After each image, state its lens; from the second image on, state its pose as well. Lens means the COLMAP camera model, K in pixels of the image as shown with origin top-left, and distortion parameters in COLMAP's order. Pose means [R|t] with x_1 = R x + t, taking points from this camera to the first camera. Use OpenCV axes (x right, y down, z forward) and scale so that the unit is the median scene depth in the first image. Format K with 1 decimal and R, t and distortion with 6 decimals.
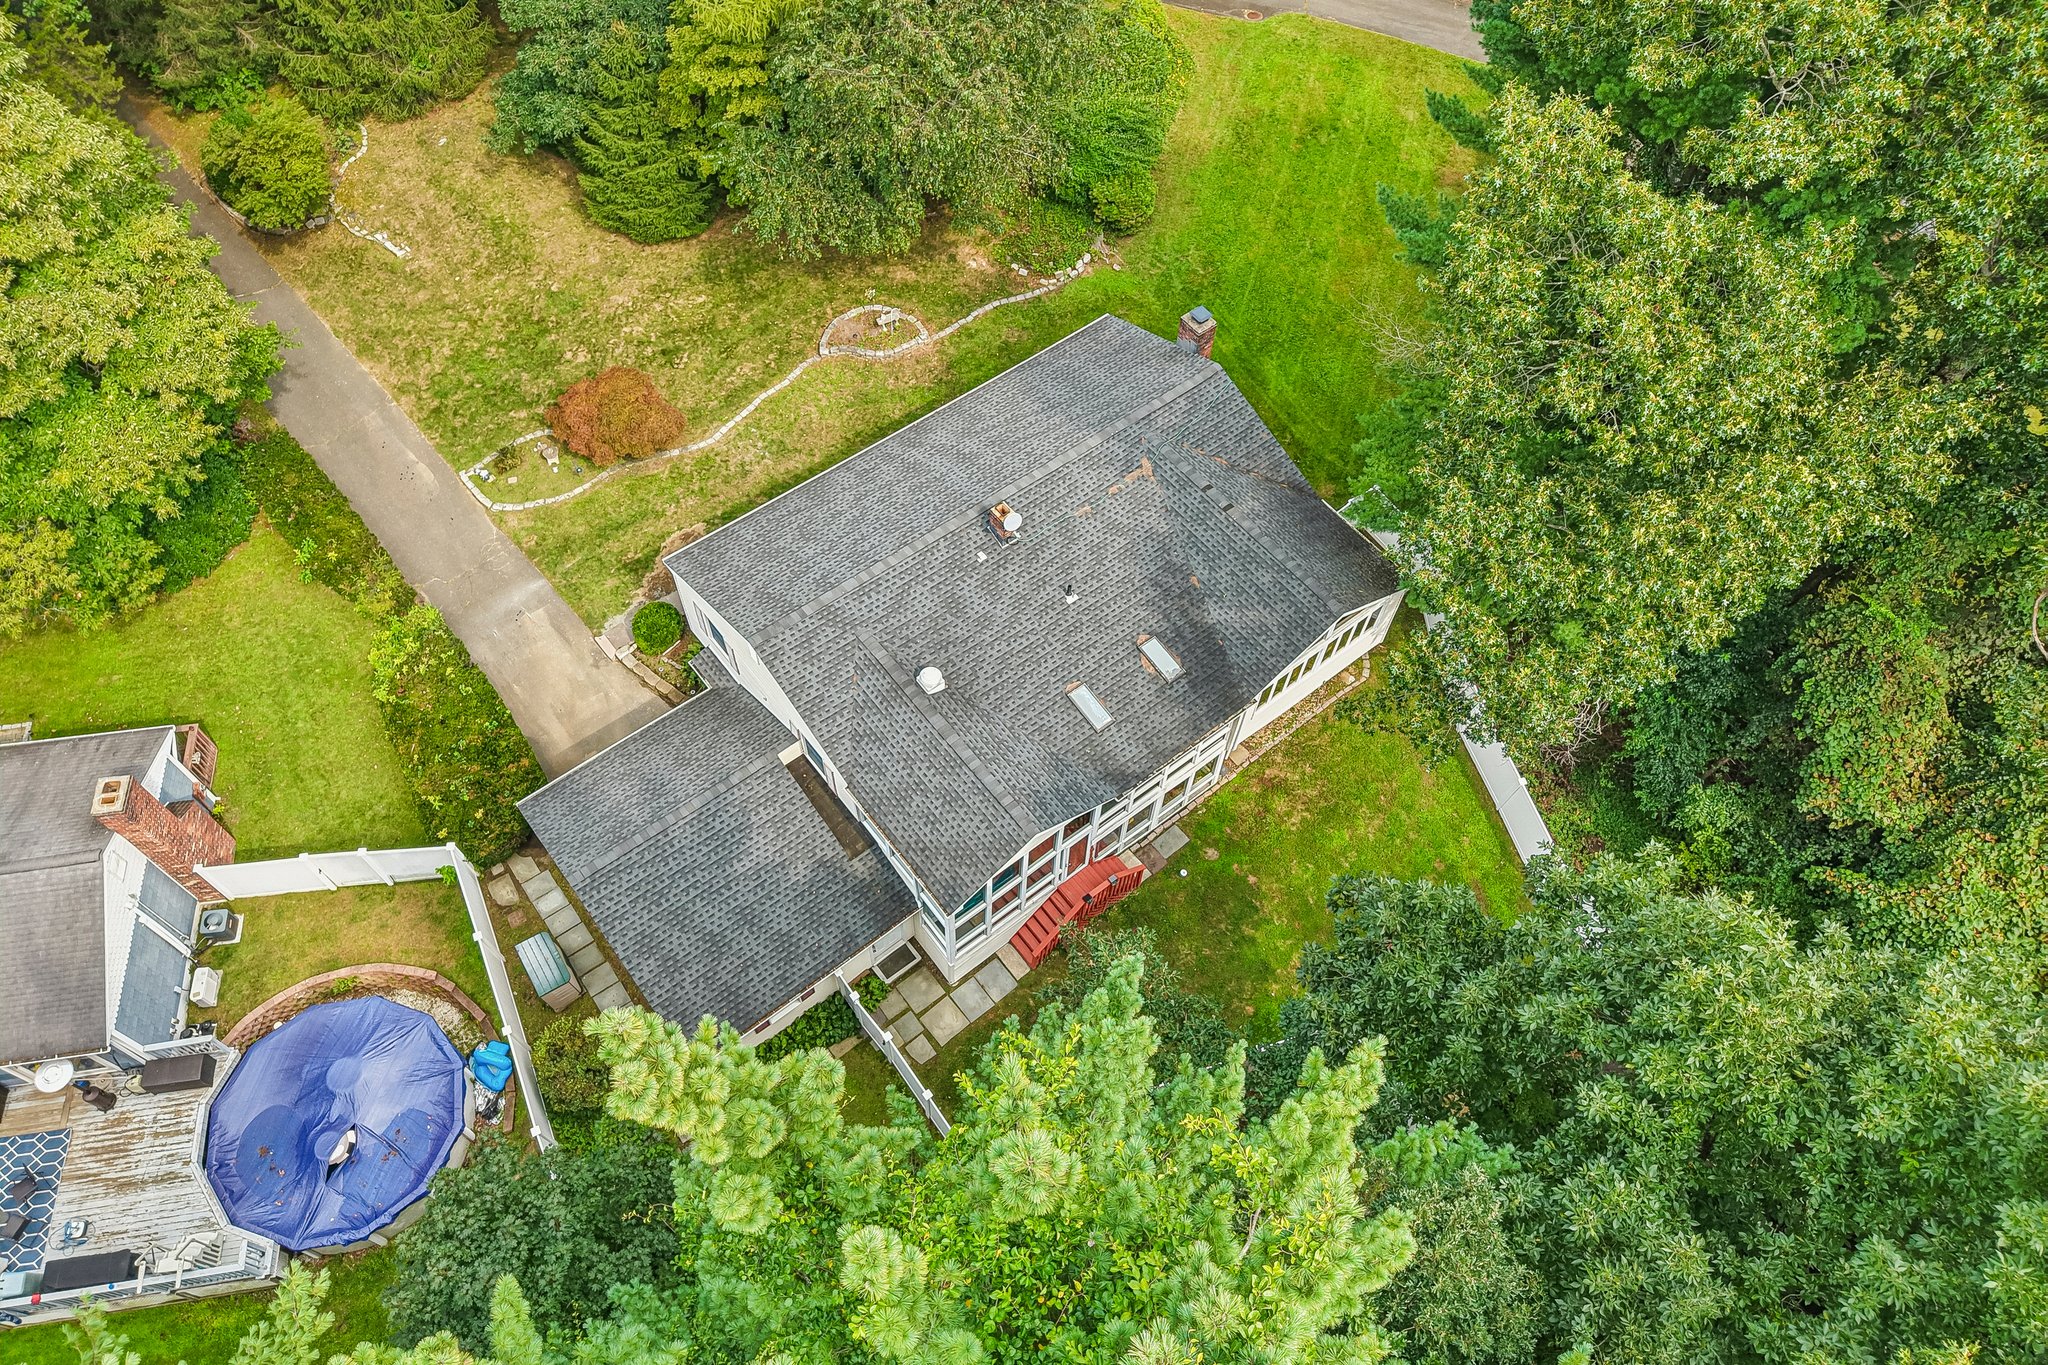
lens RADIAL K [[1377.9, 0, 1027.9], [0, 1377.9, 680.6], [0, 0, 1]] dist [0.036183, -0.044663]
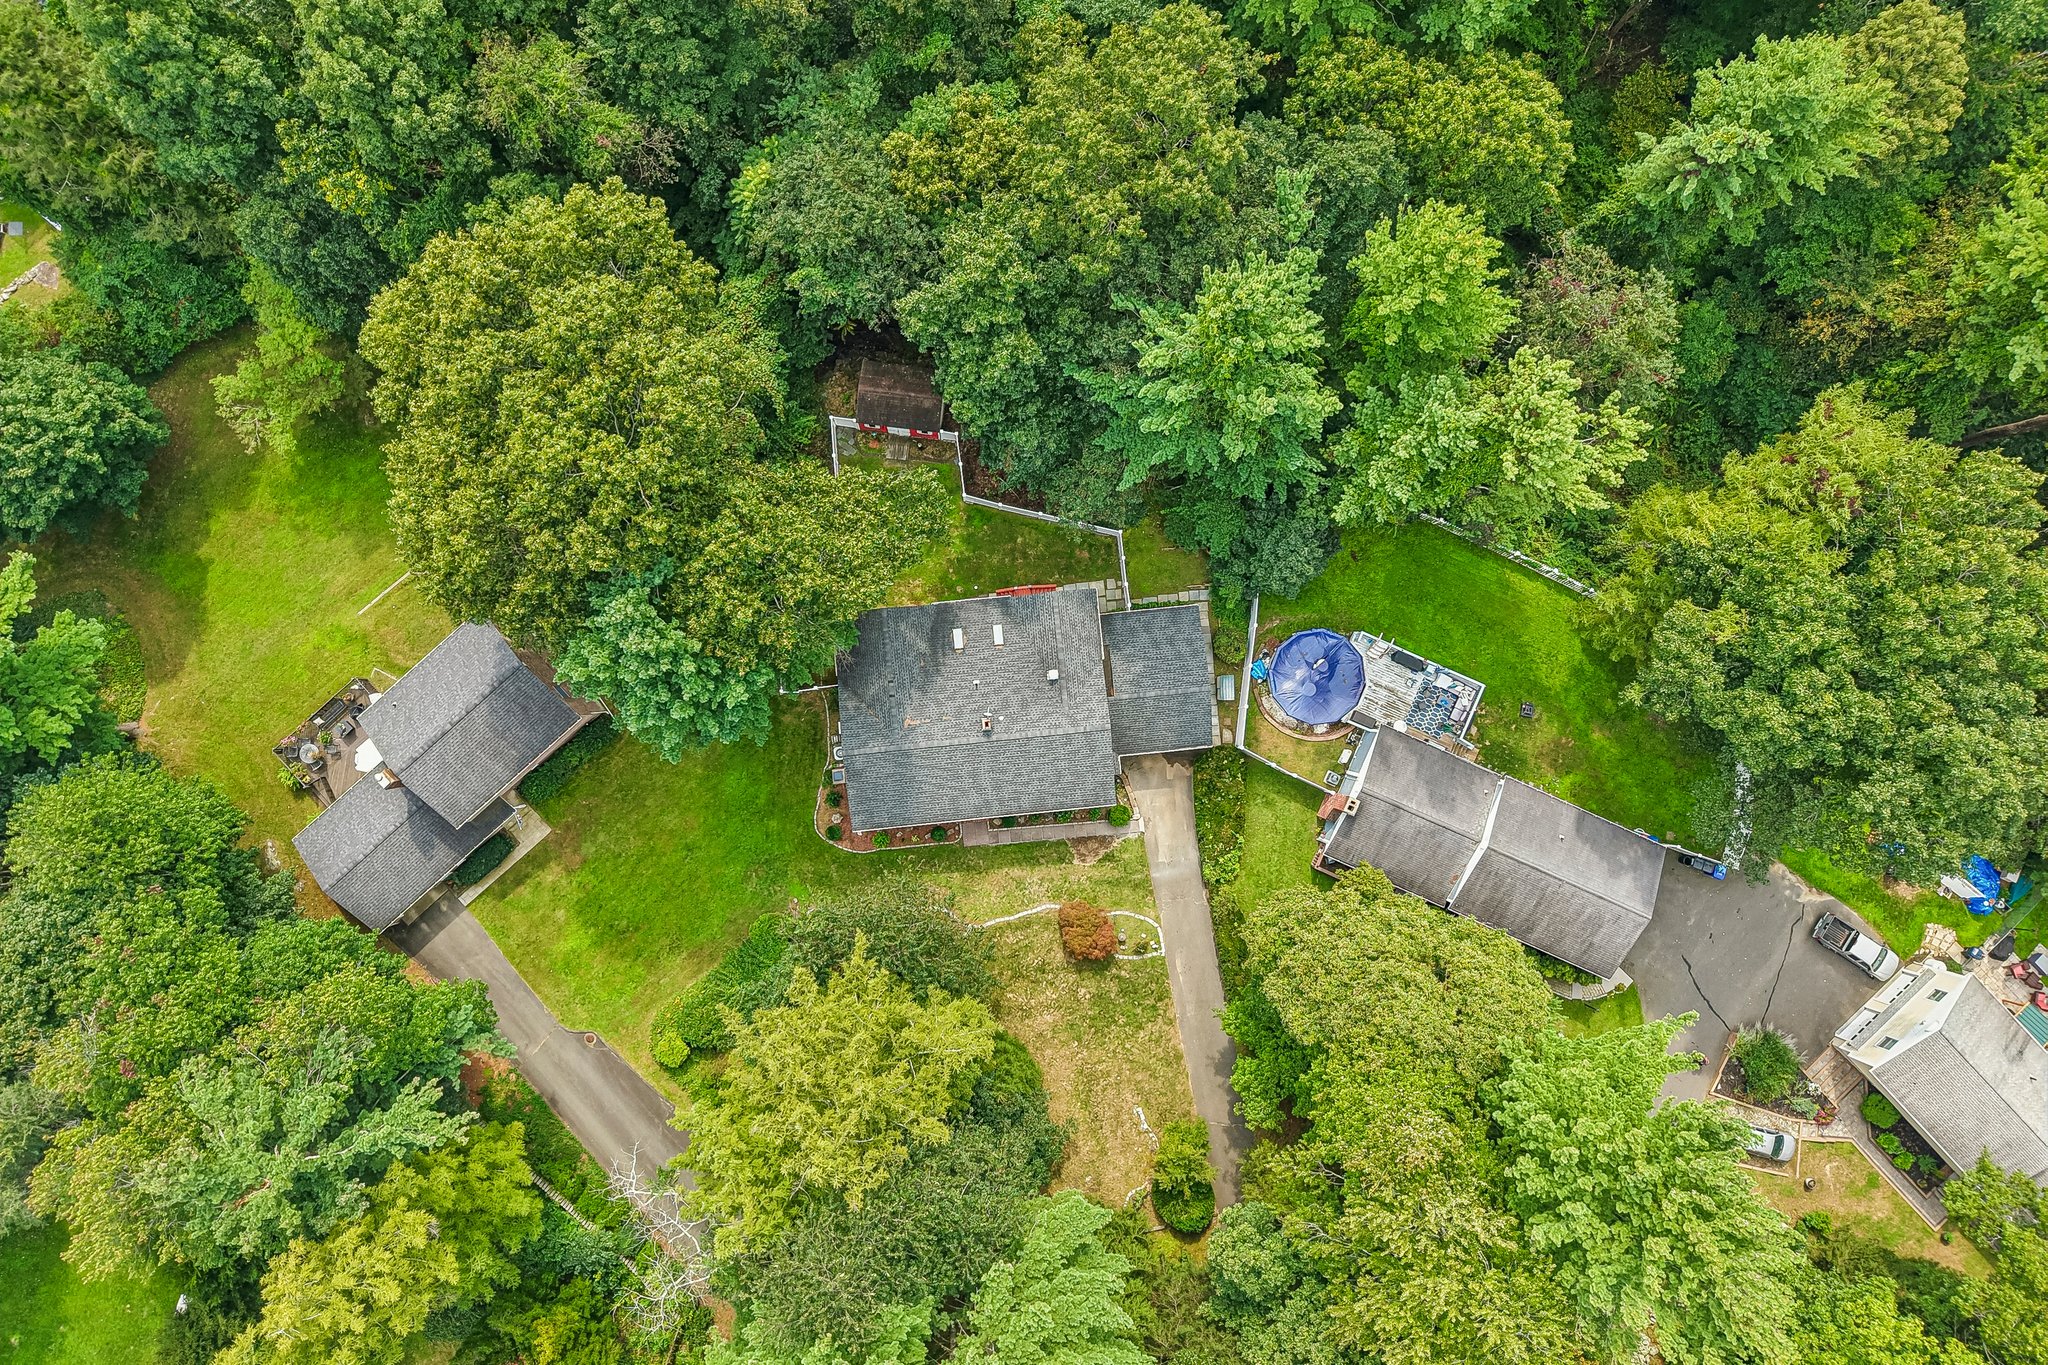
lens RADIAL K [[1377.9, 0, 1027.9], [0, 1377.9, 680.6], [0, 0, 1]] dist [0.036183, -0.044663]
pose [[-0.840124, -0.540281, -0.047834, 0.059697], [0.429306, -0.716268, 0.550143, -1.075183], [-0.331493, 0.441653, 0.833700, -0.776541]]
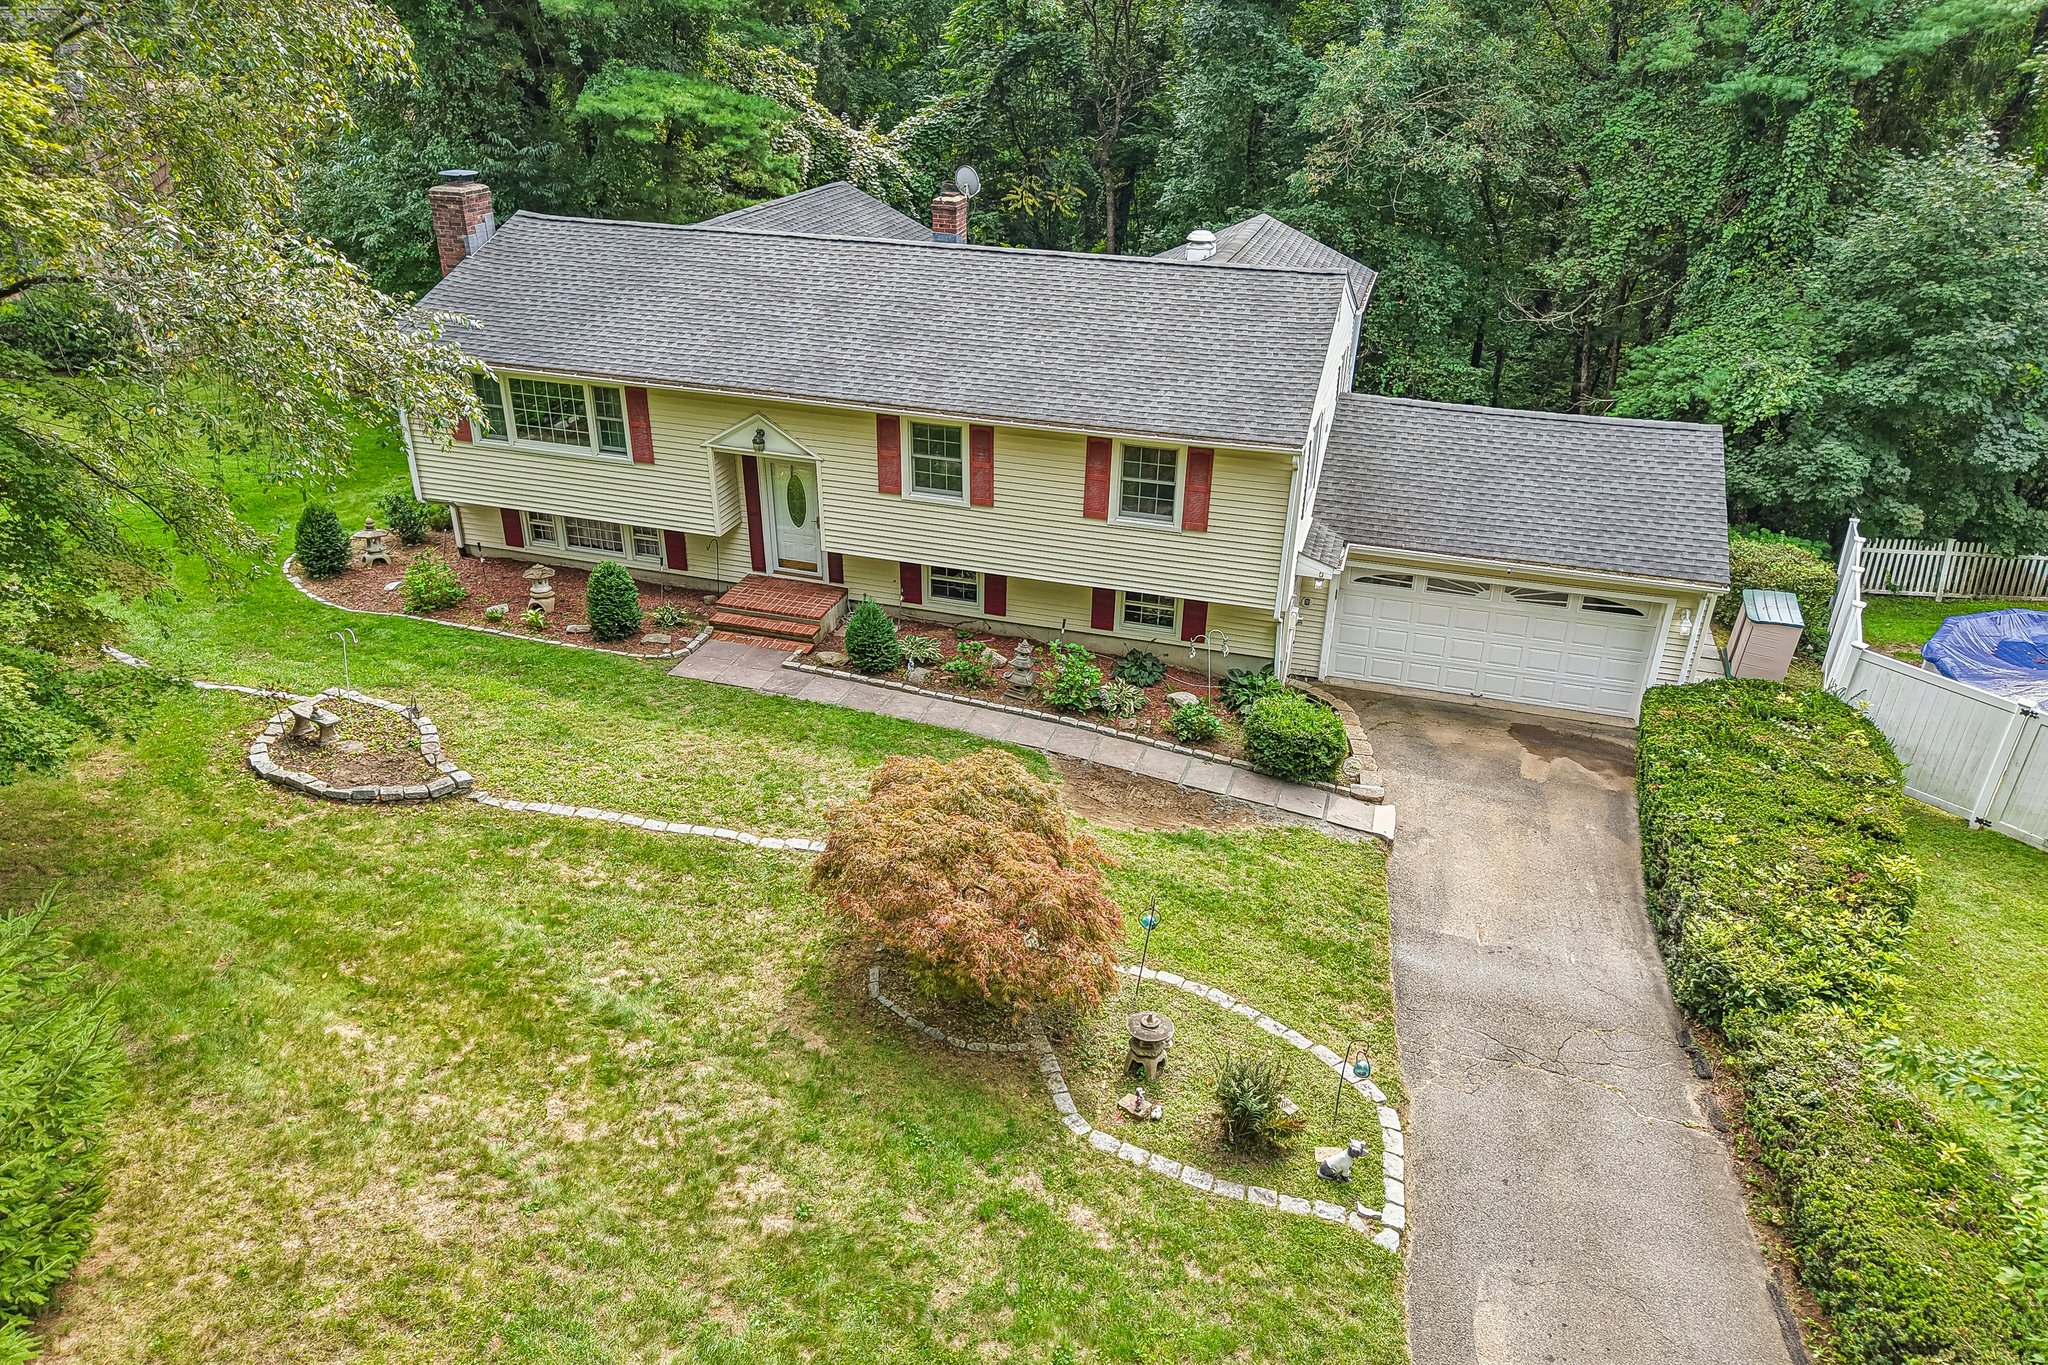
lens RADIAL K [[1368.7, 0, 1025.4], [0, 1368.7, 686.6], [0, 0, 1]] dist [0.031442, -0.030660]
pose [[-0.570456, -0.415542, 0.708453, -0.536824], [0.674250, 0.255624, 0.692851, -0.437321], [-0.469006, 0.872915, 0.134357, 0.932153]]
